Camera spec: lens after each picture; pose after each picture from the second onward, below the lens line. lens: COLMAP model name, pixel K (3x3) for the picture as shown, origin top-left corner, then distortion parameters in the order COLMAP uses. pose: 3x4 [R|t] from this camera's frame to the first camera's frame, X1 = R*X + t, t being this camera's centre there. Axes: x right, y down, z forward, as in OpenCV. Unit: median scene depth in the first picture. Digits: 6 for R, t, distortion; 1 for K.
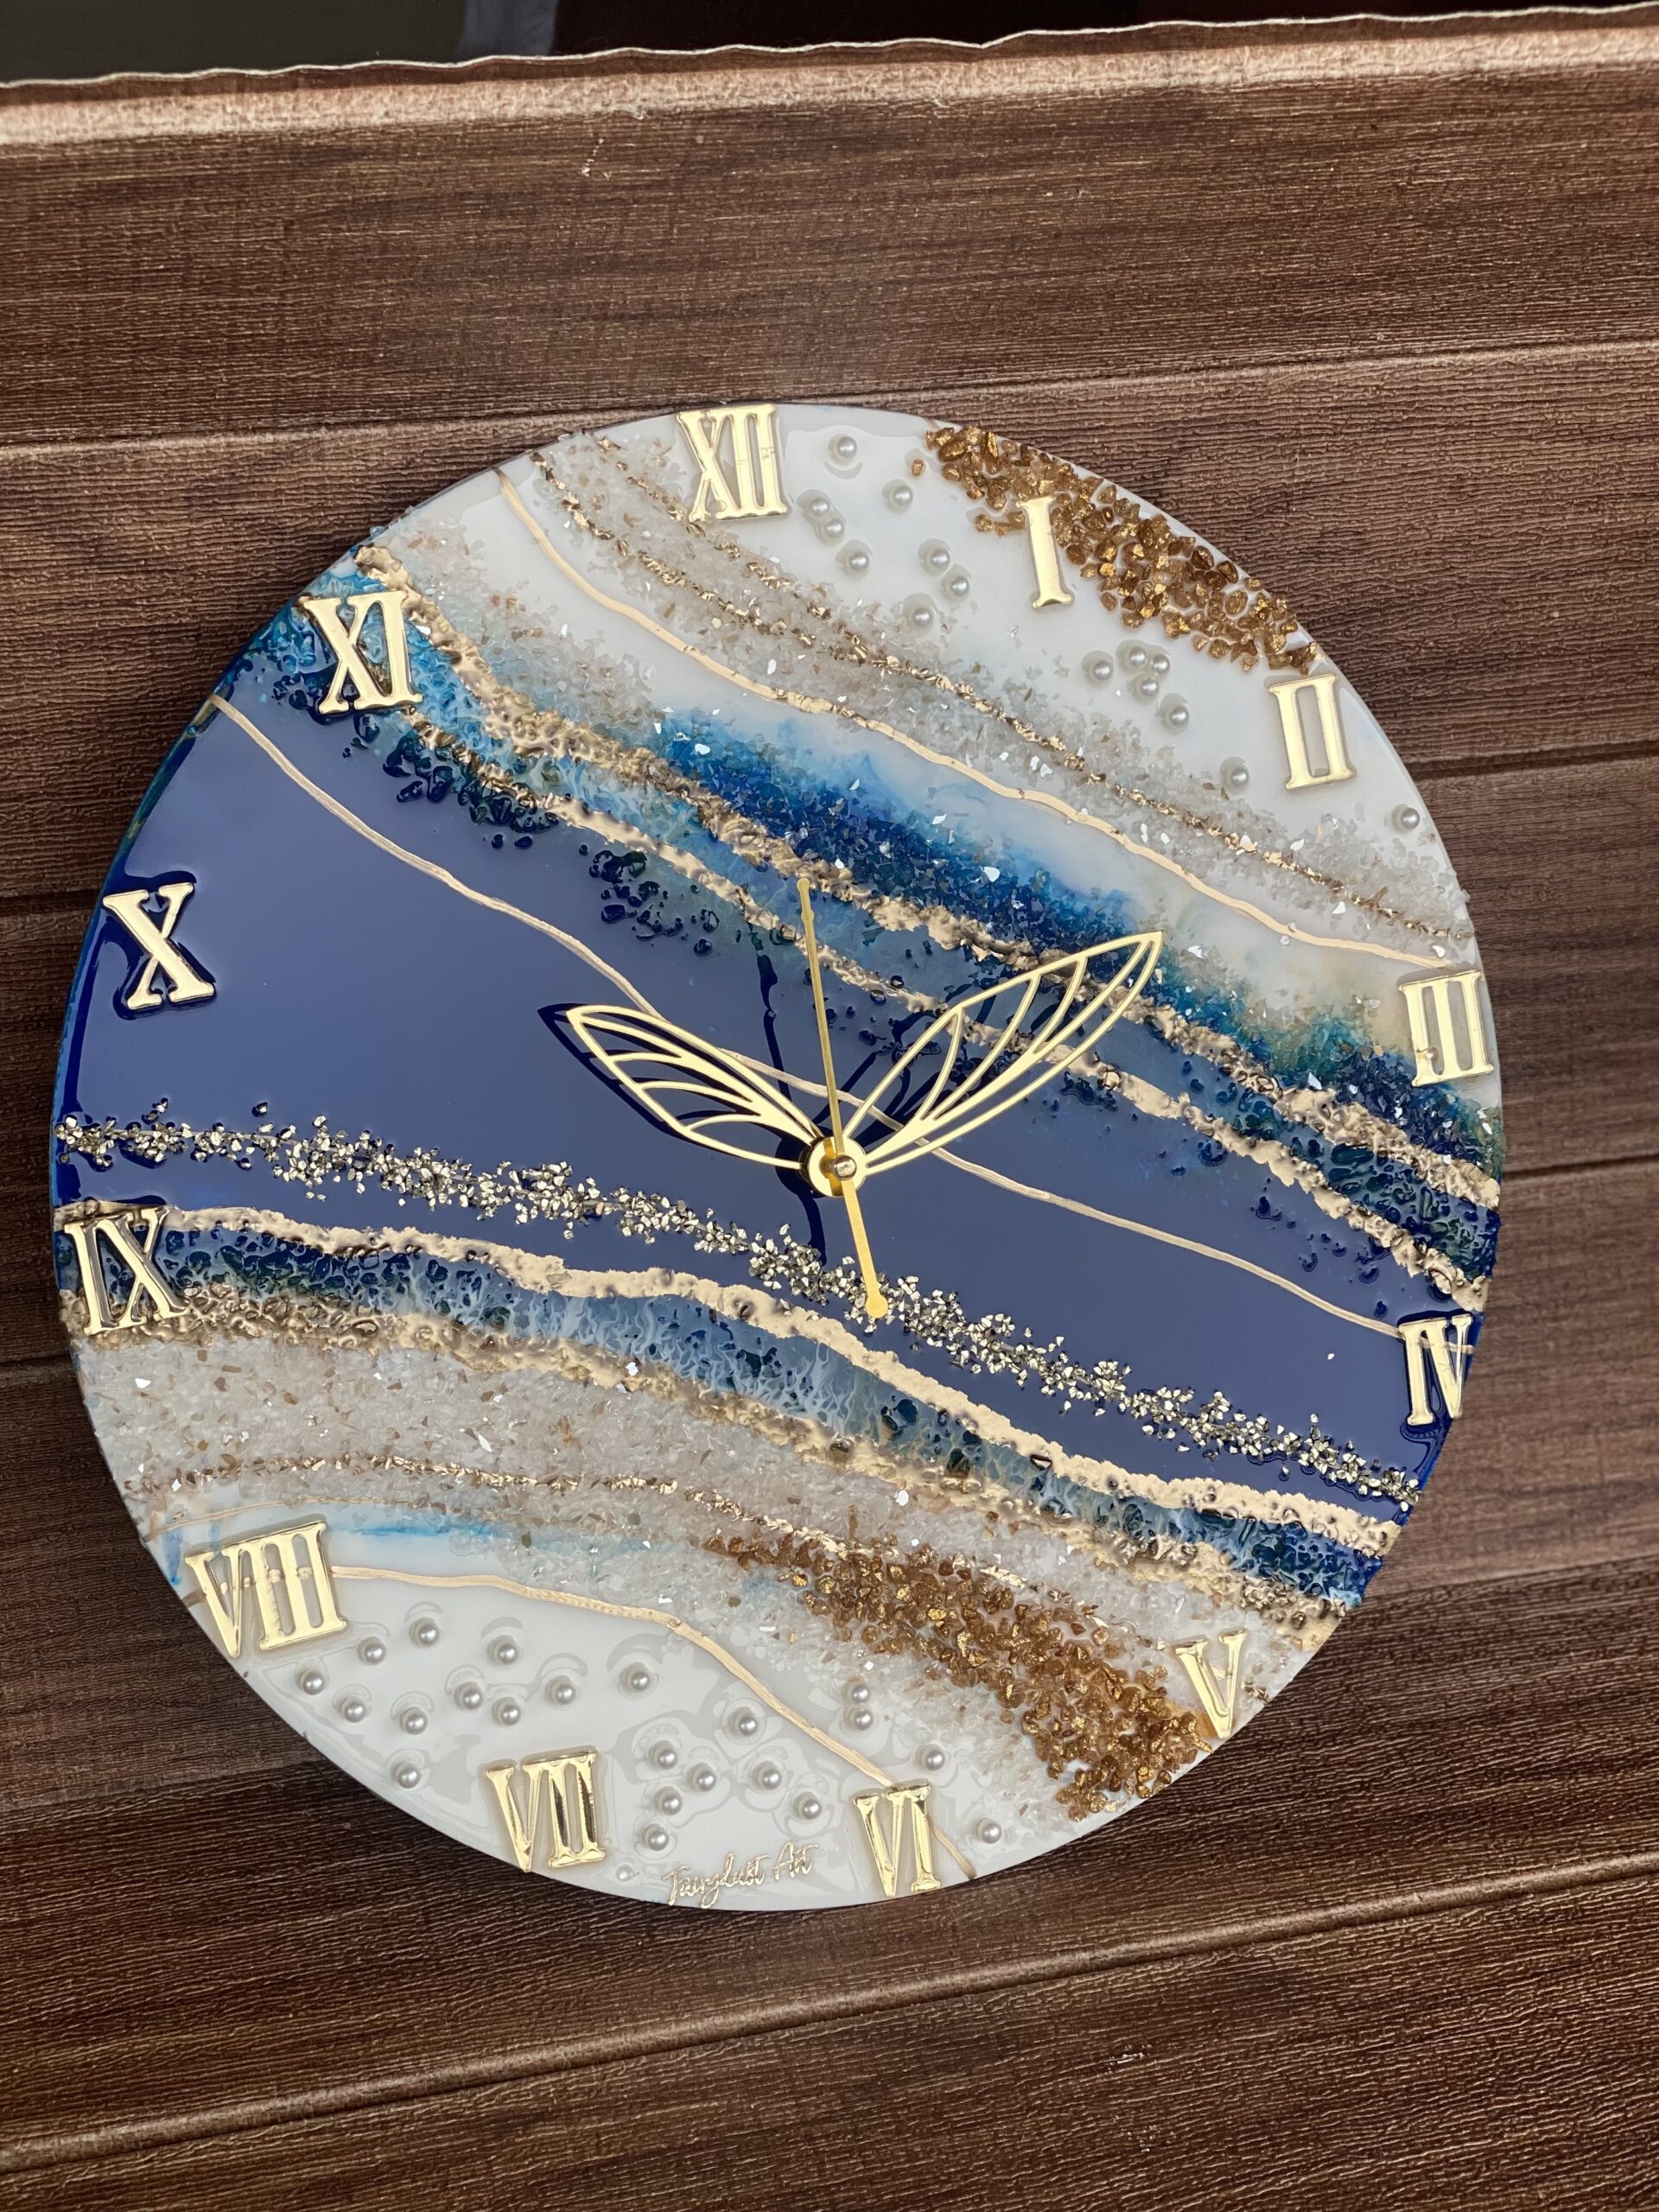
lens RADIAL K [[3400.8, 0, 825.0], [0, 3400.8, 1110.9], [0, 0, 1]] dist [0.039719, 0.000000]
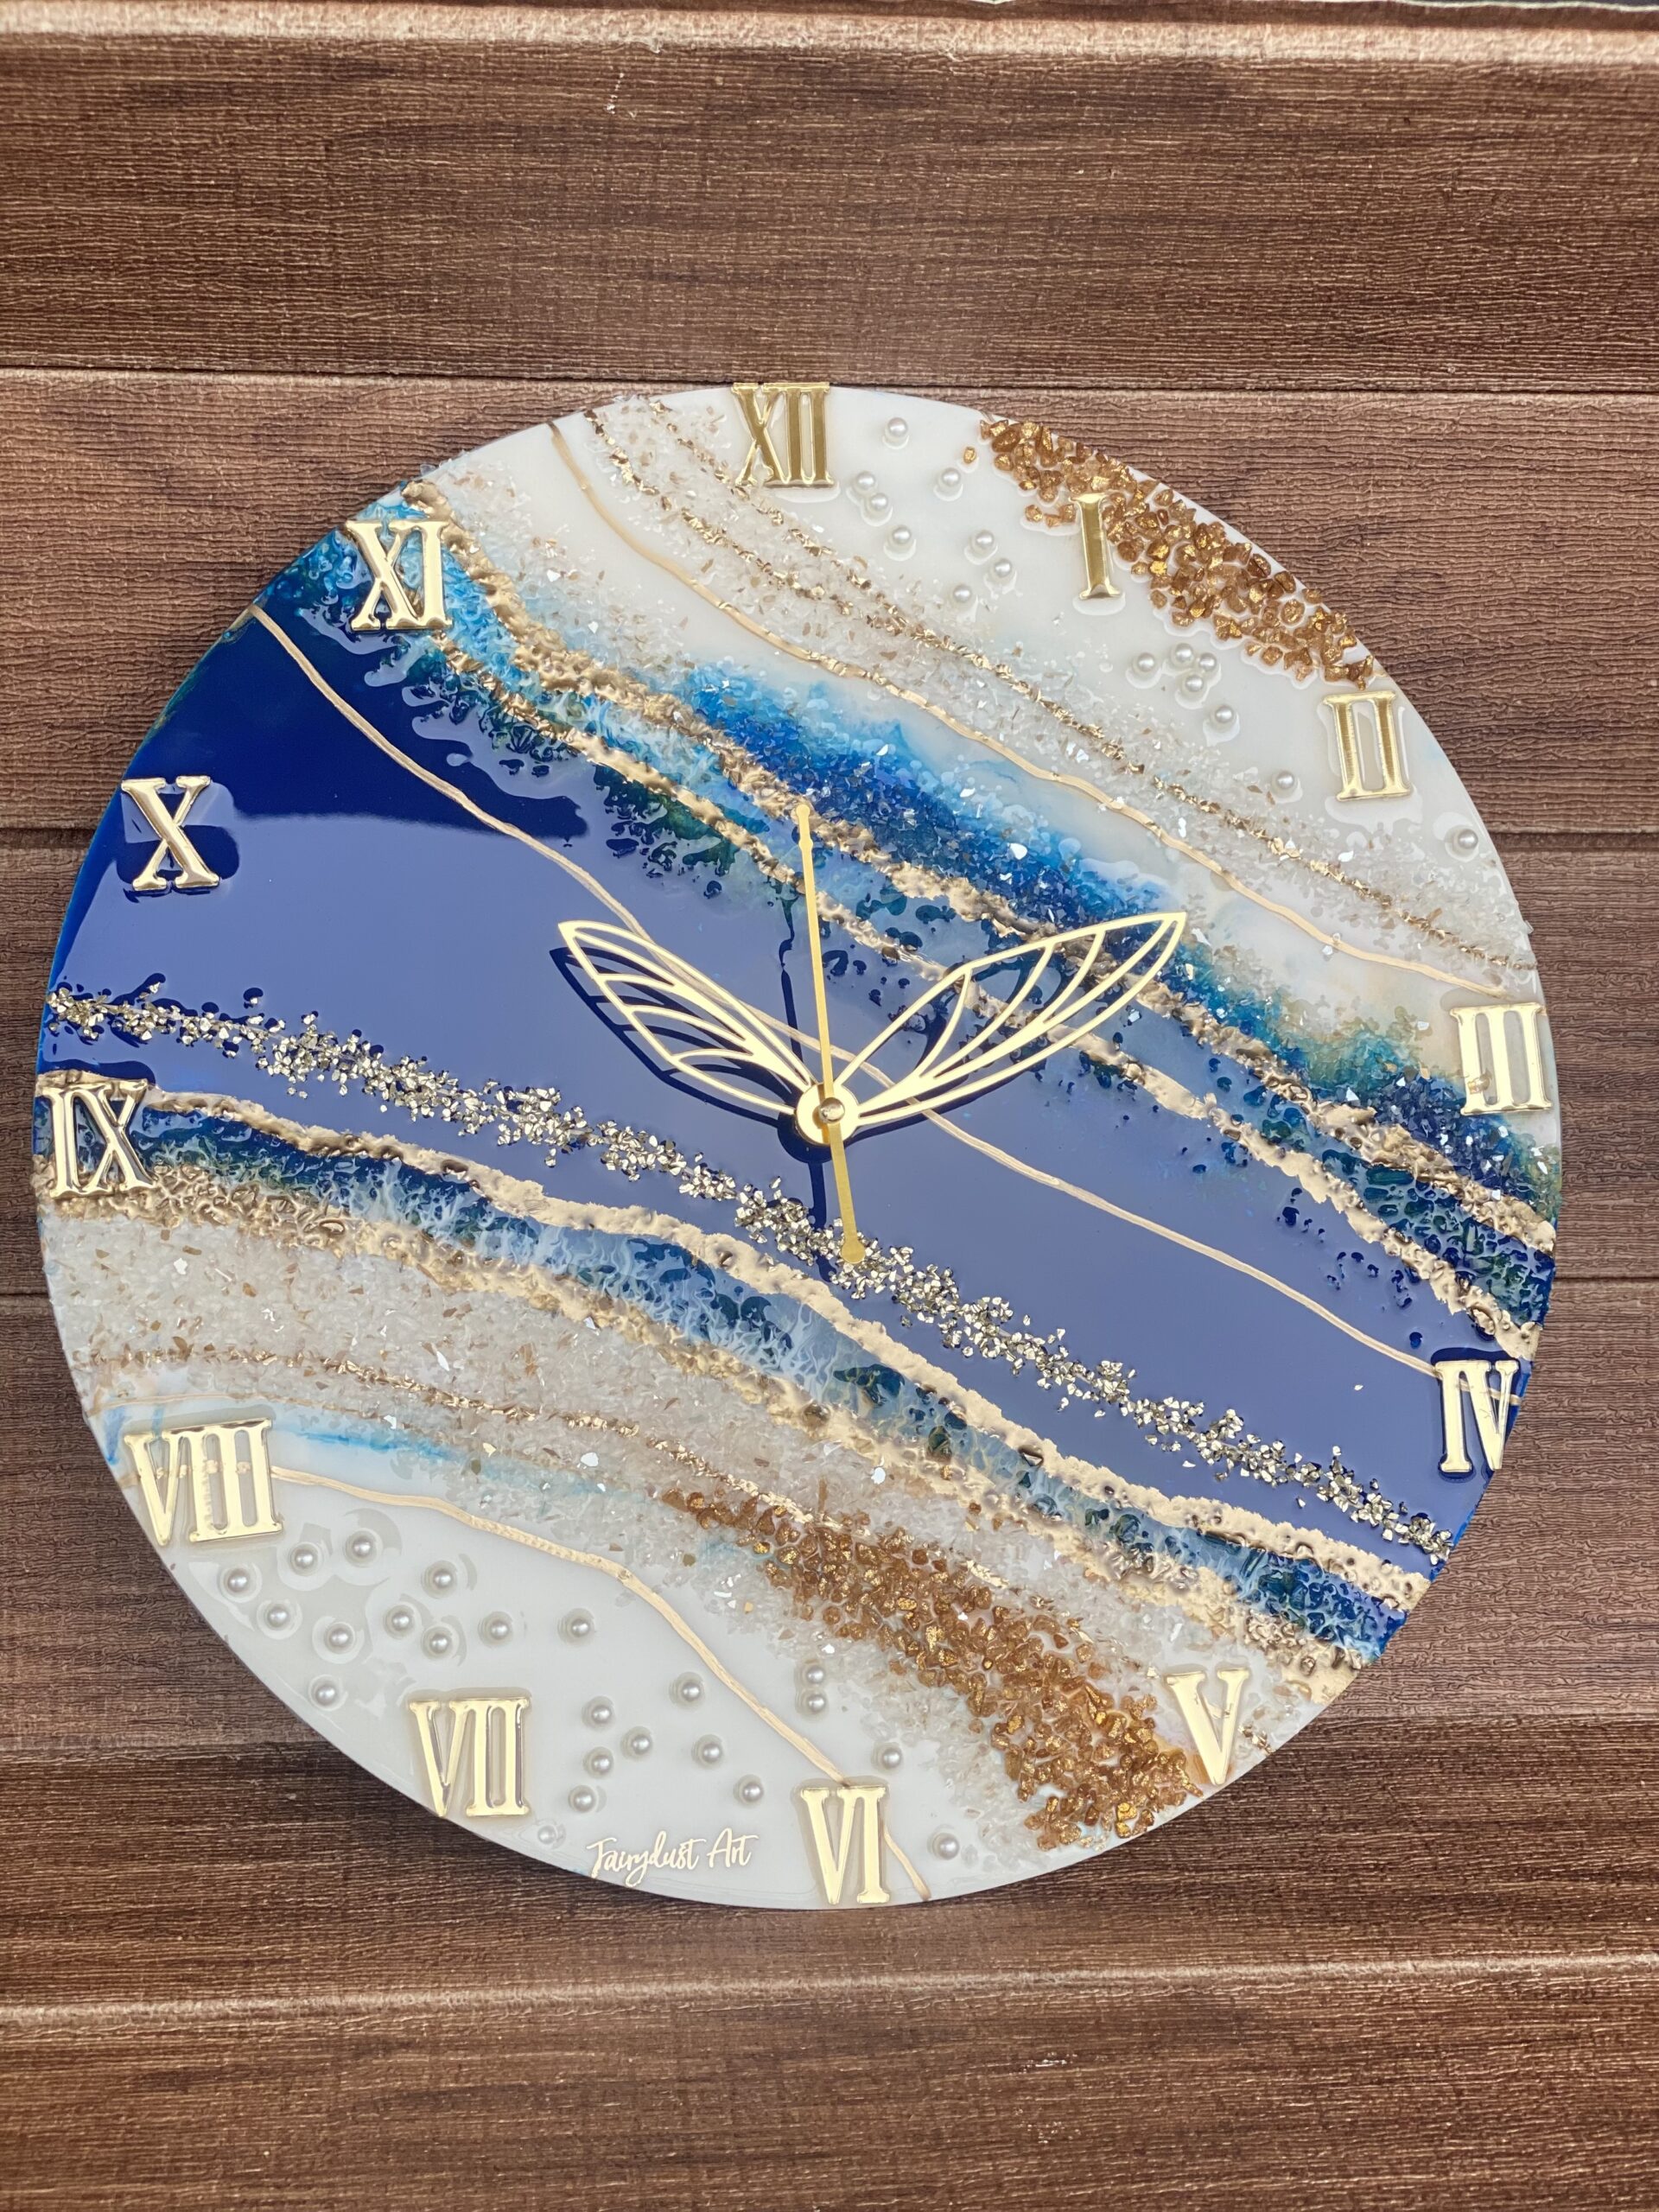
lens RADIAL K [[3400.8, 0, 806.4], [0, 3400.8, 1102.3], [0, 0, 1]] dist [0.039719, 0.000000]
pose [[0.986115, 0.053168, -0.157325, 0.148971], [-0.084692, 0.975916, -0.201037, 0.207288], [0.142847, 0.211570, 0.966868, 0.051763]]
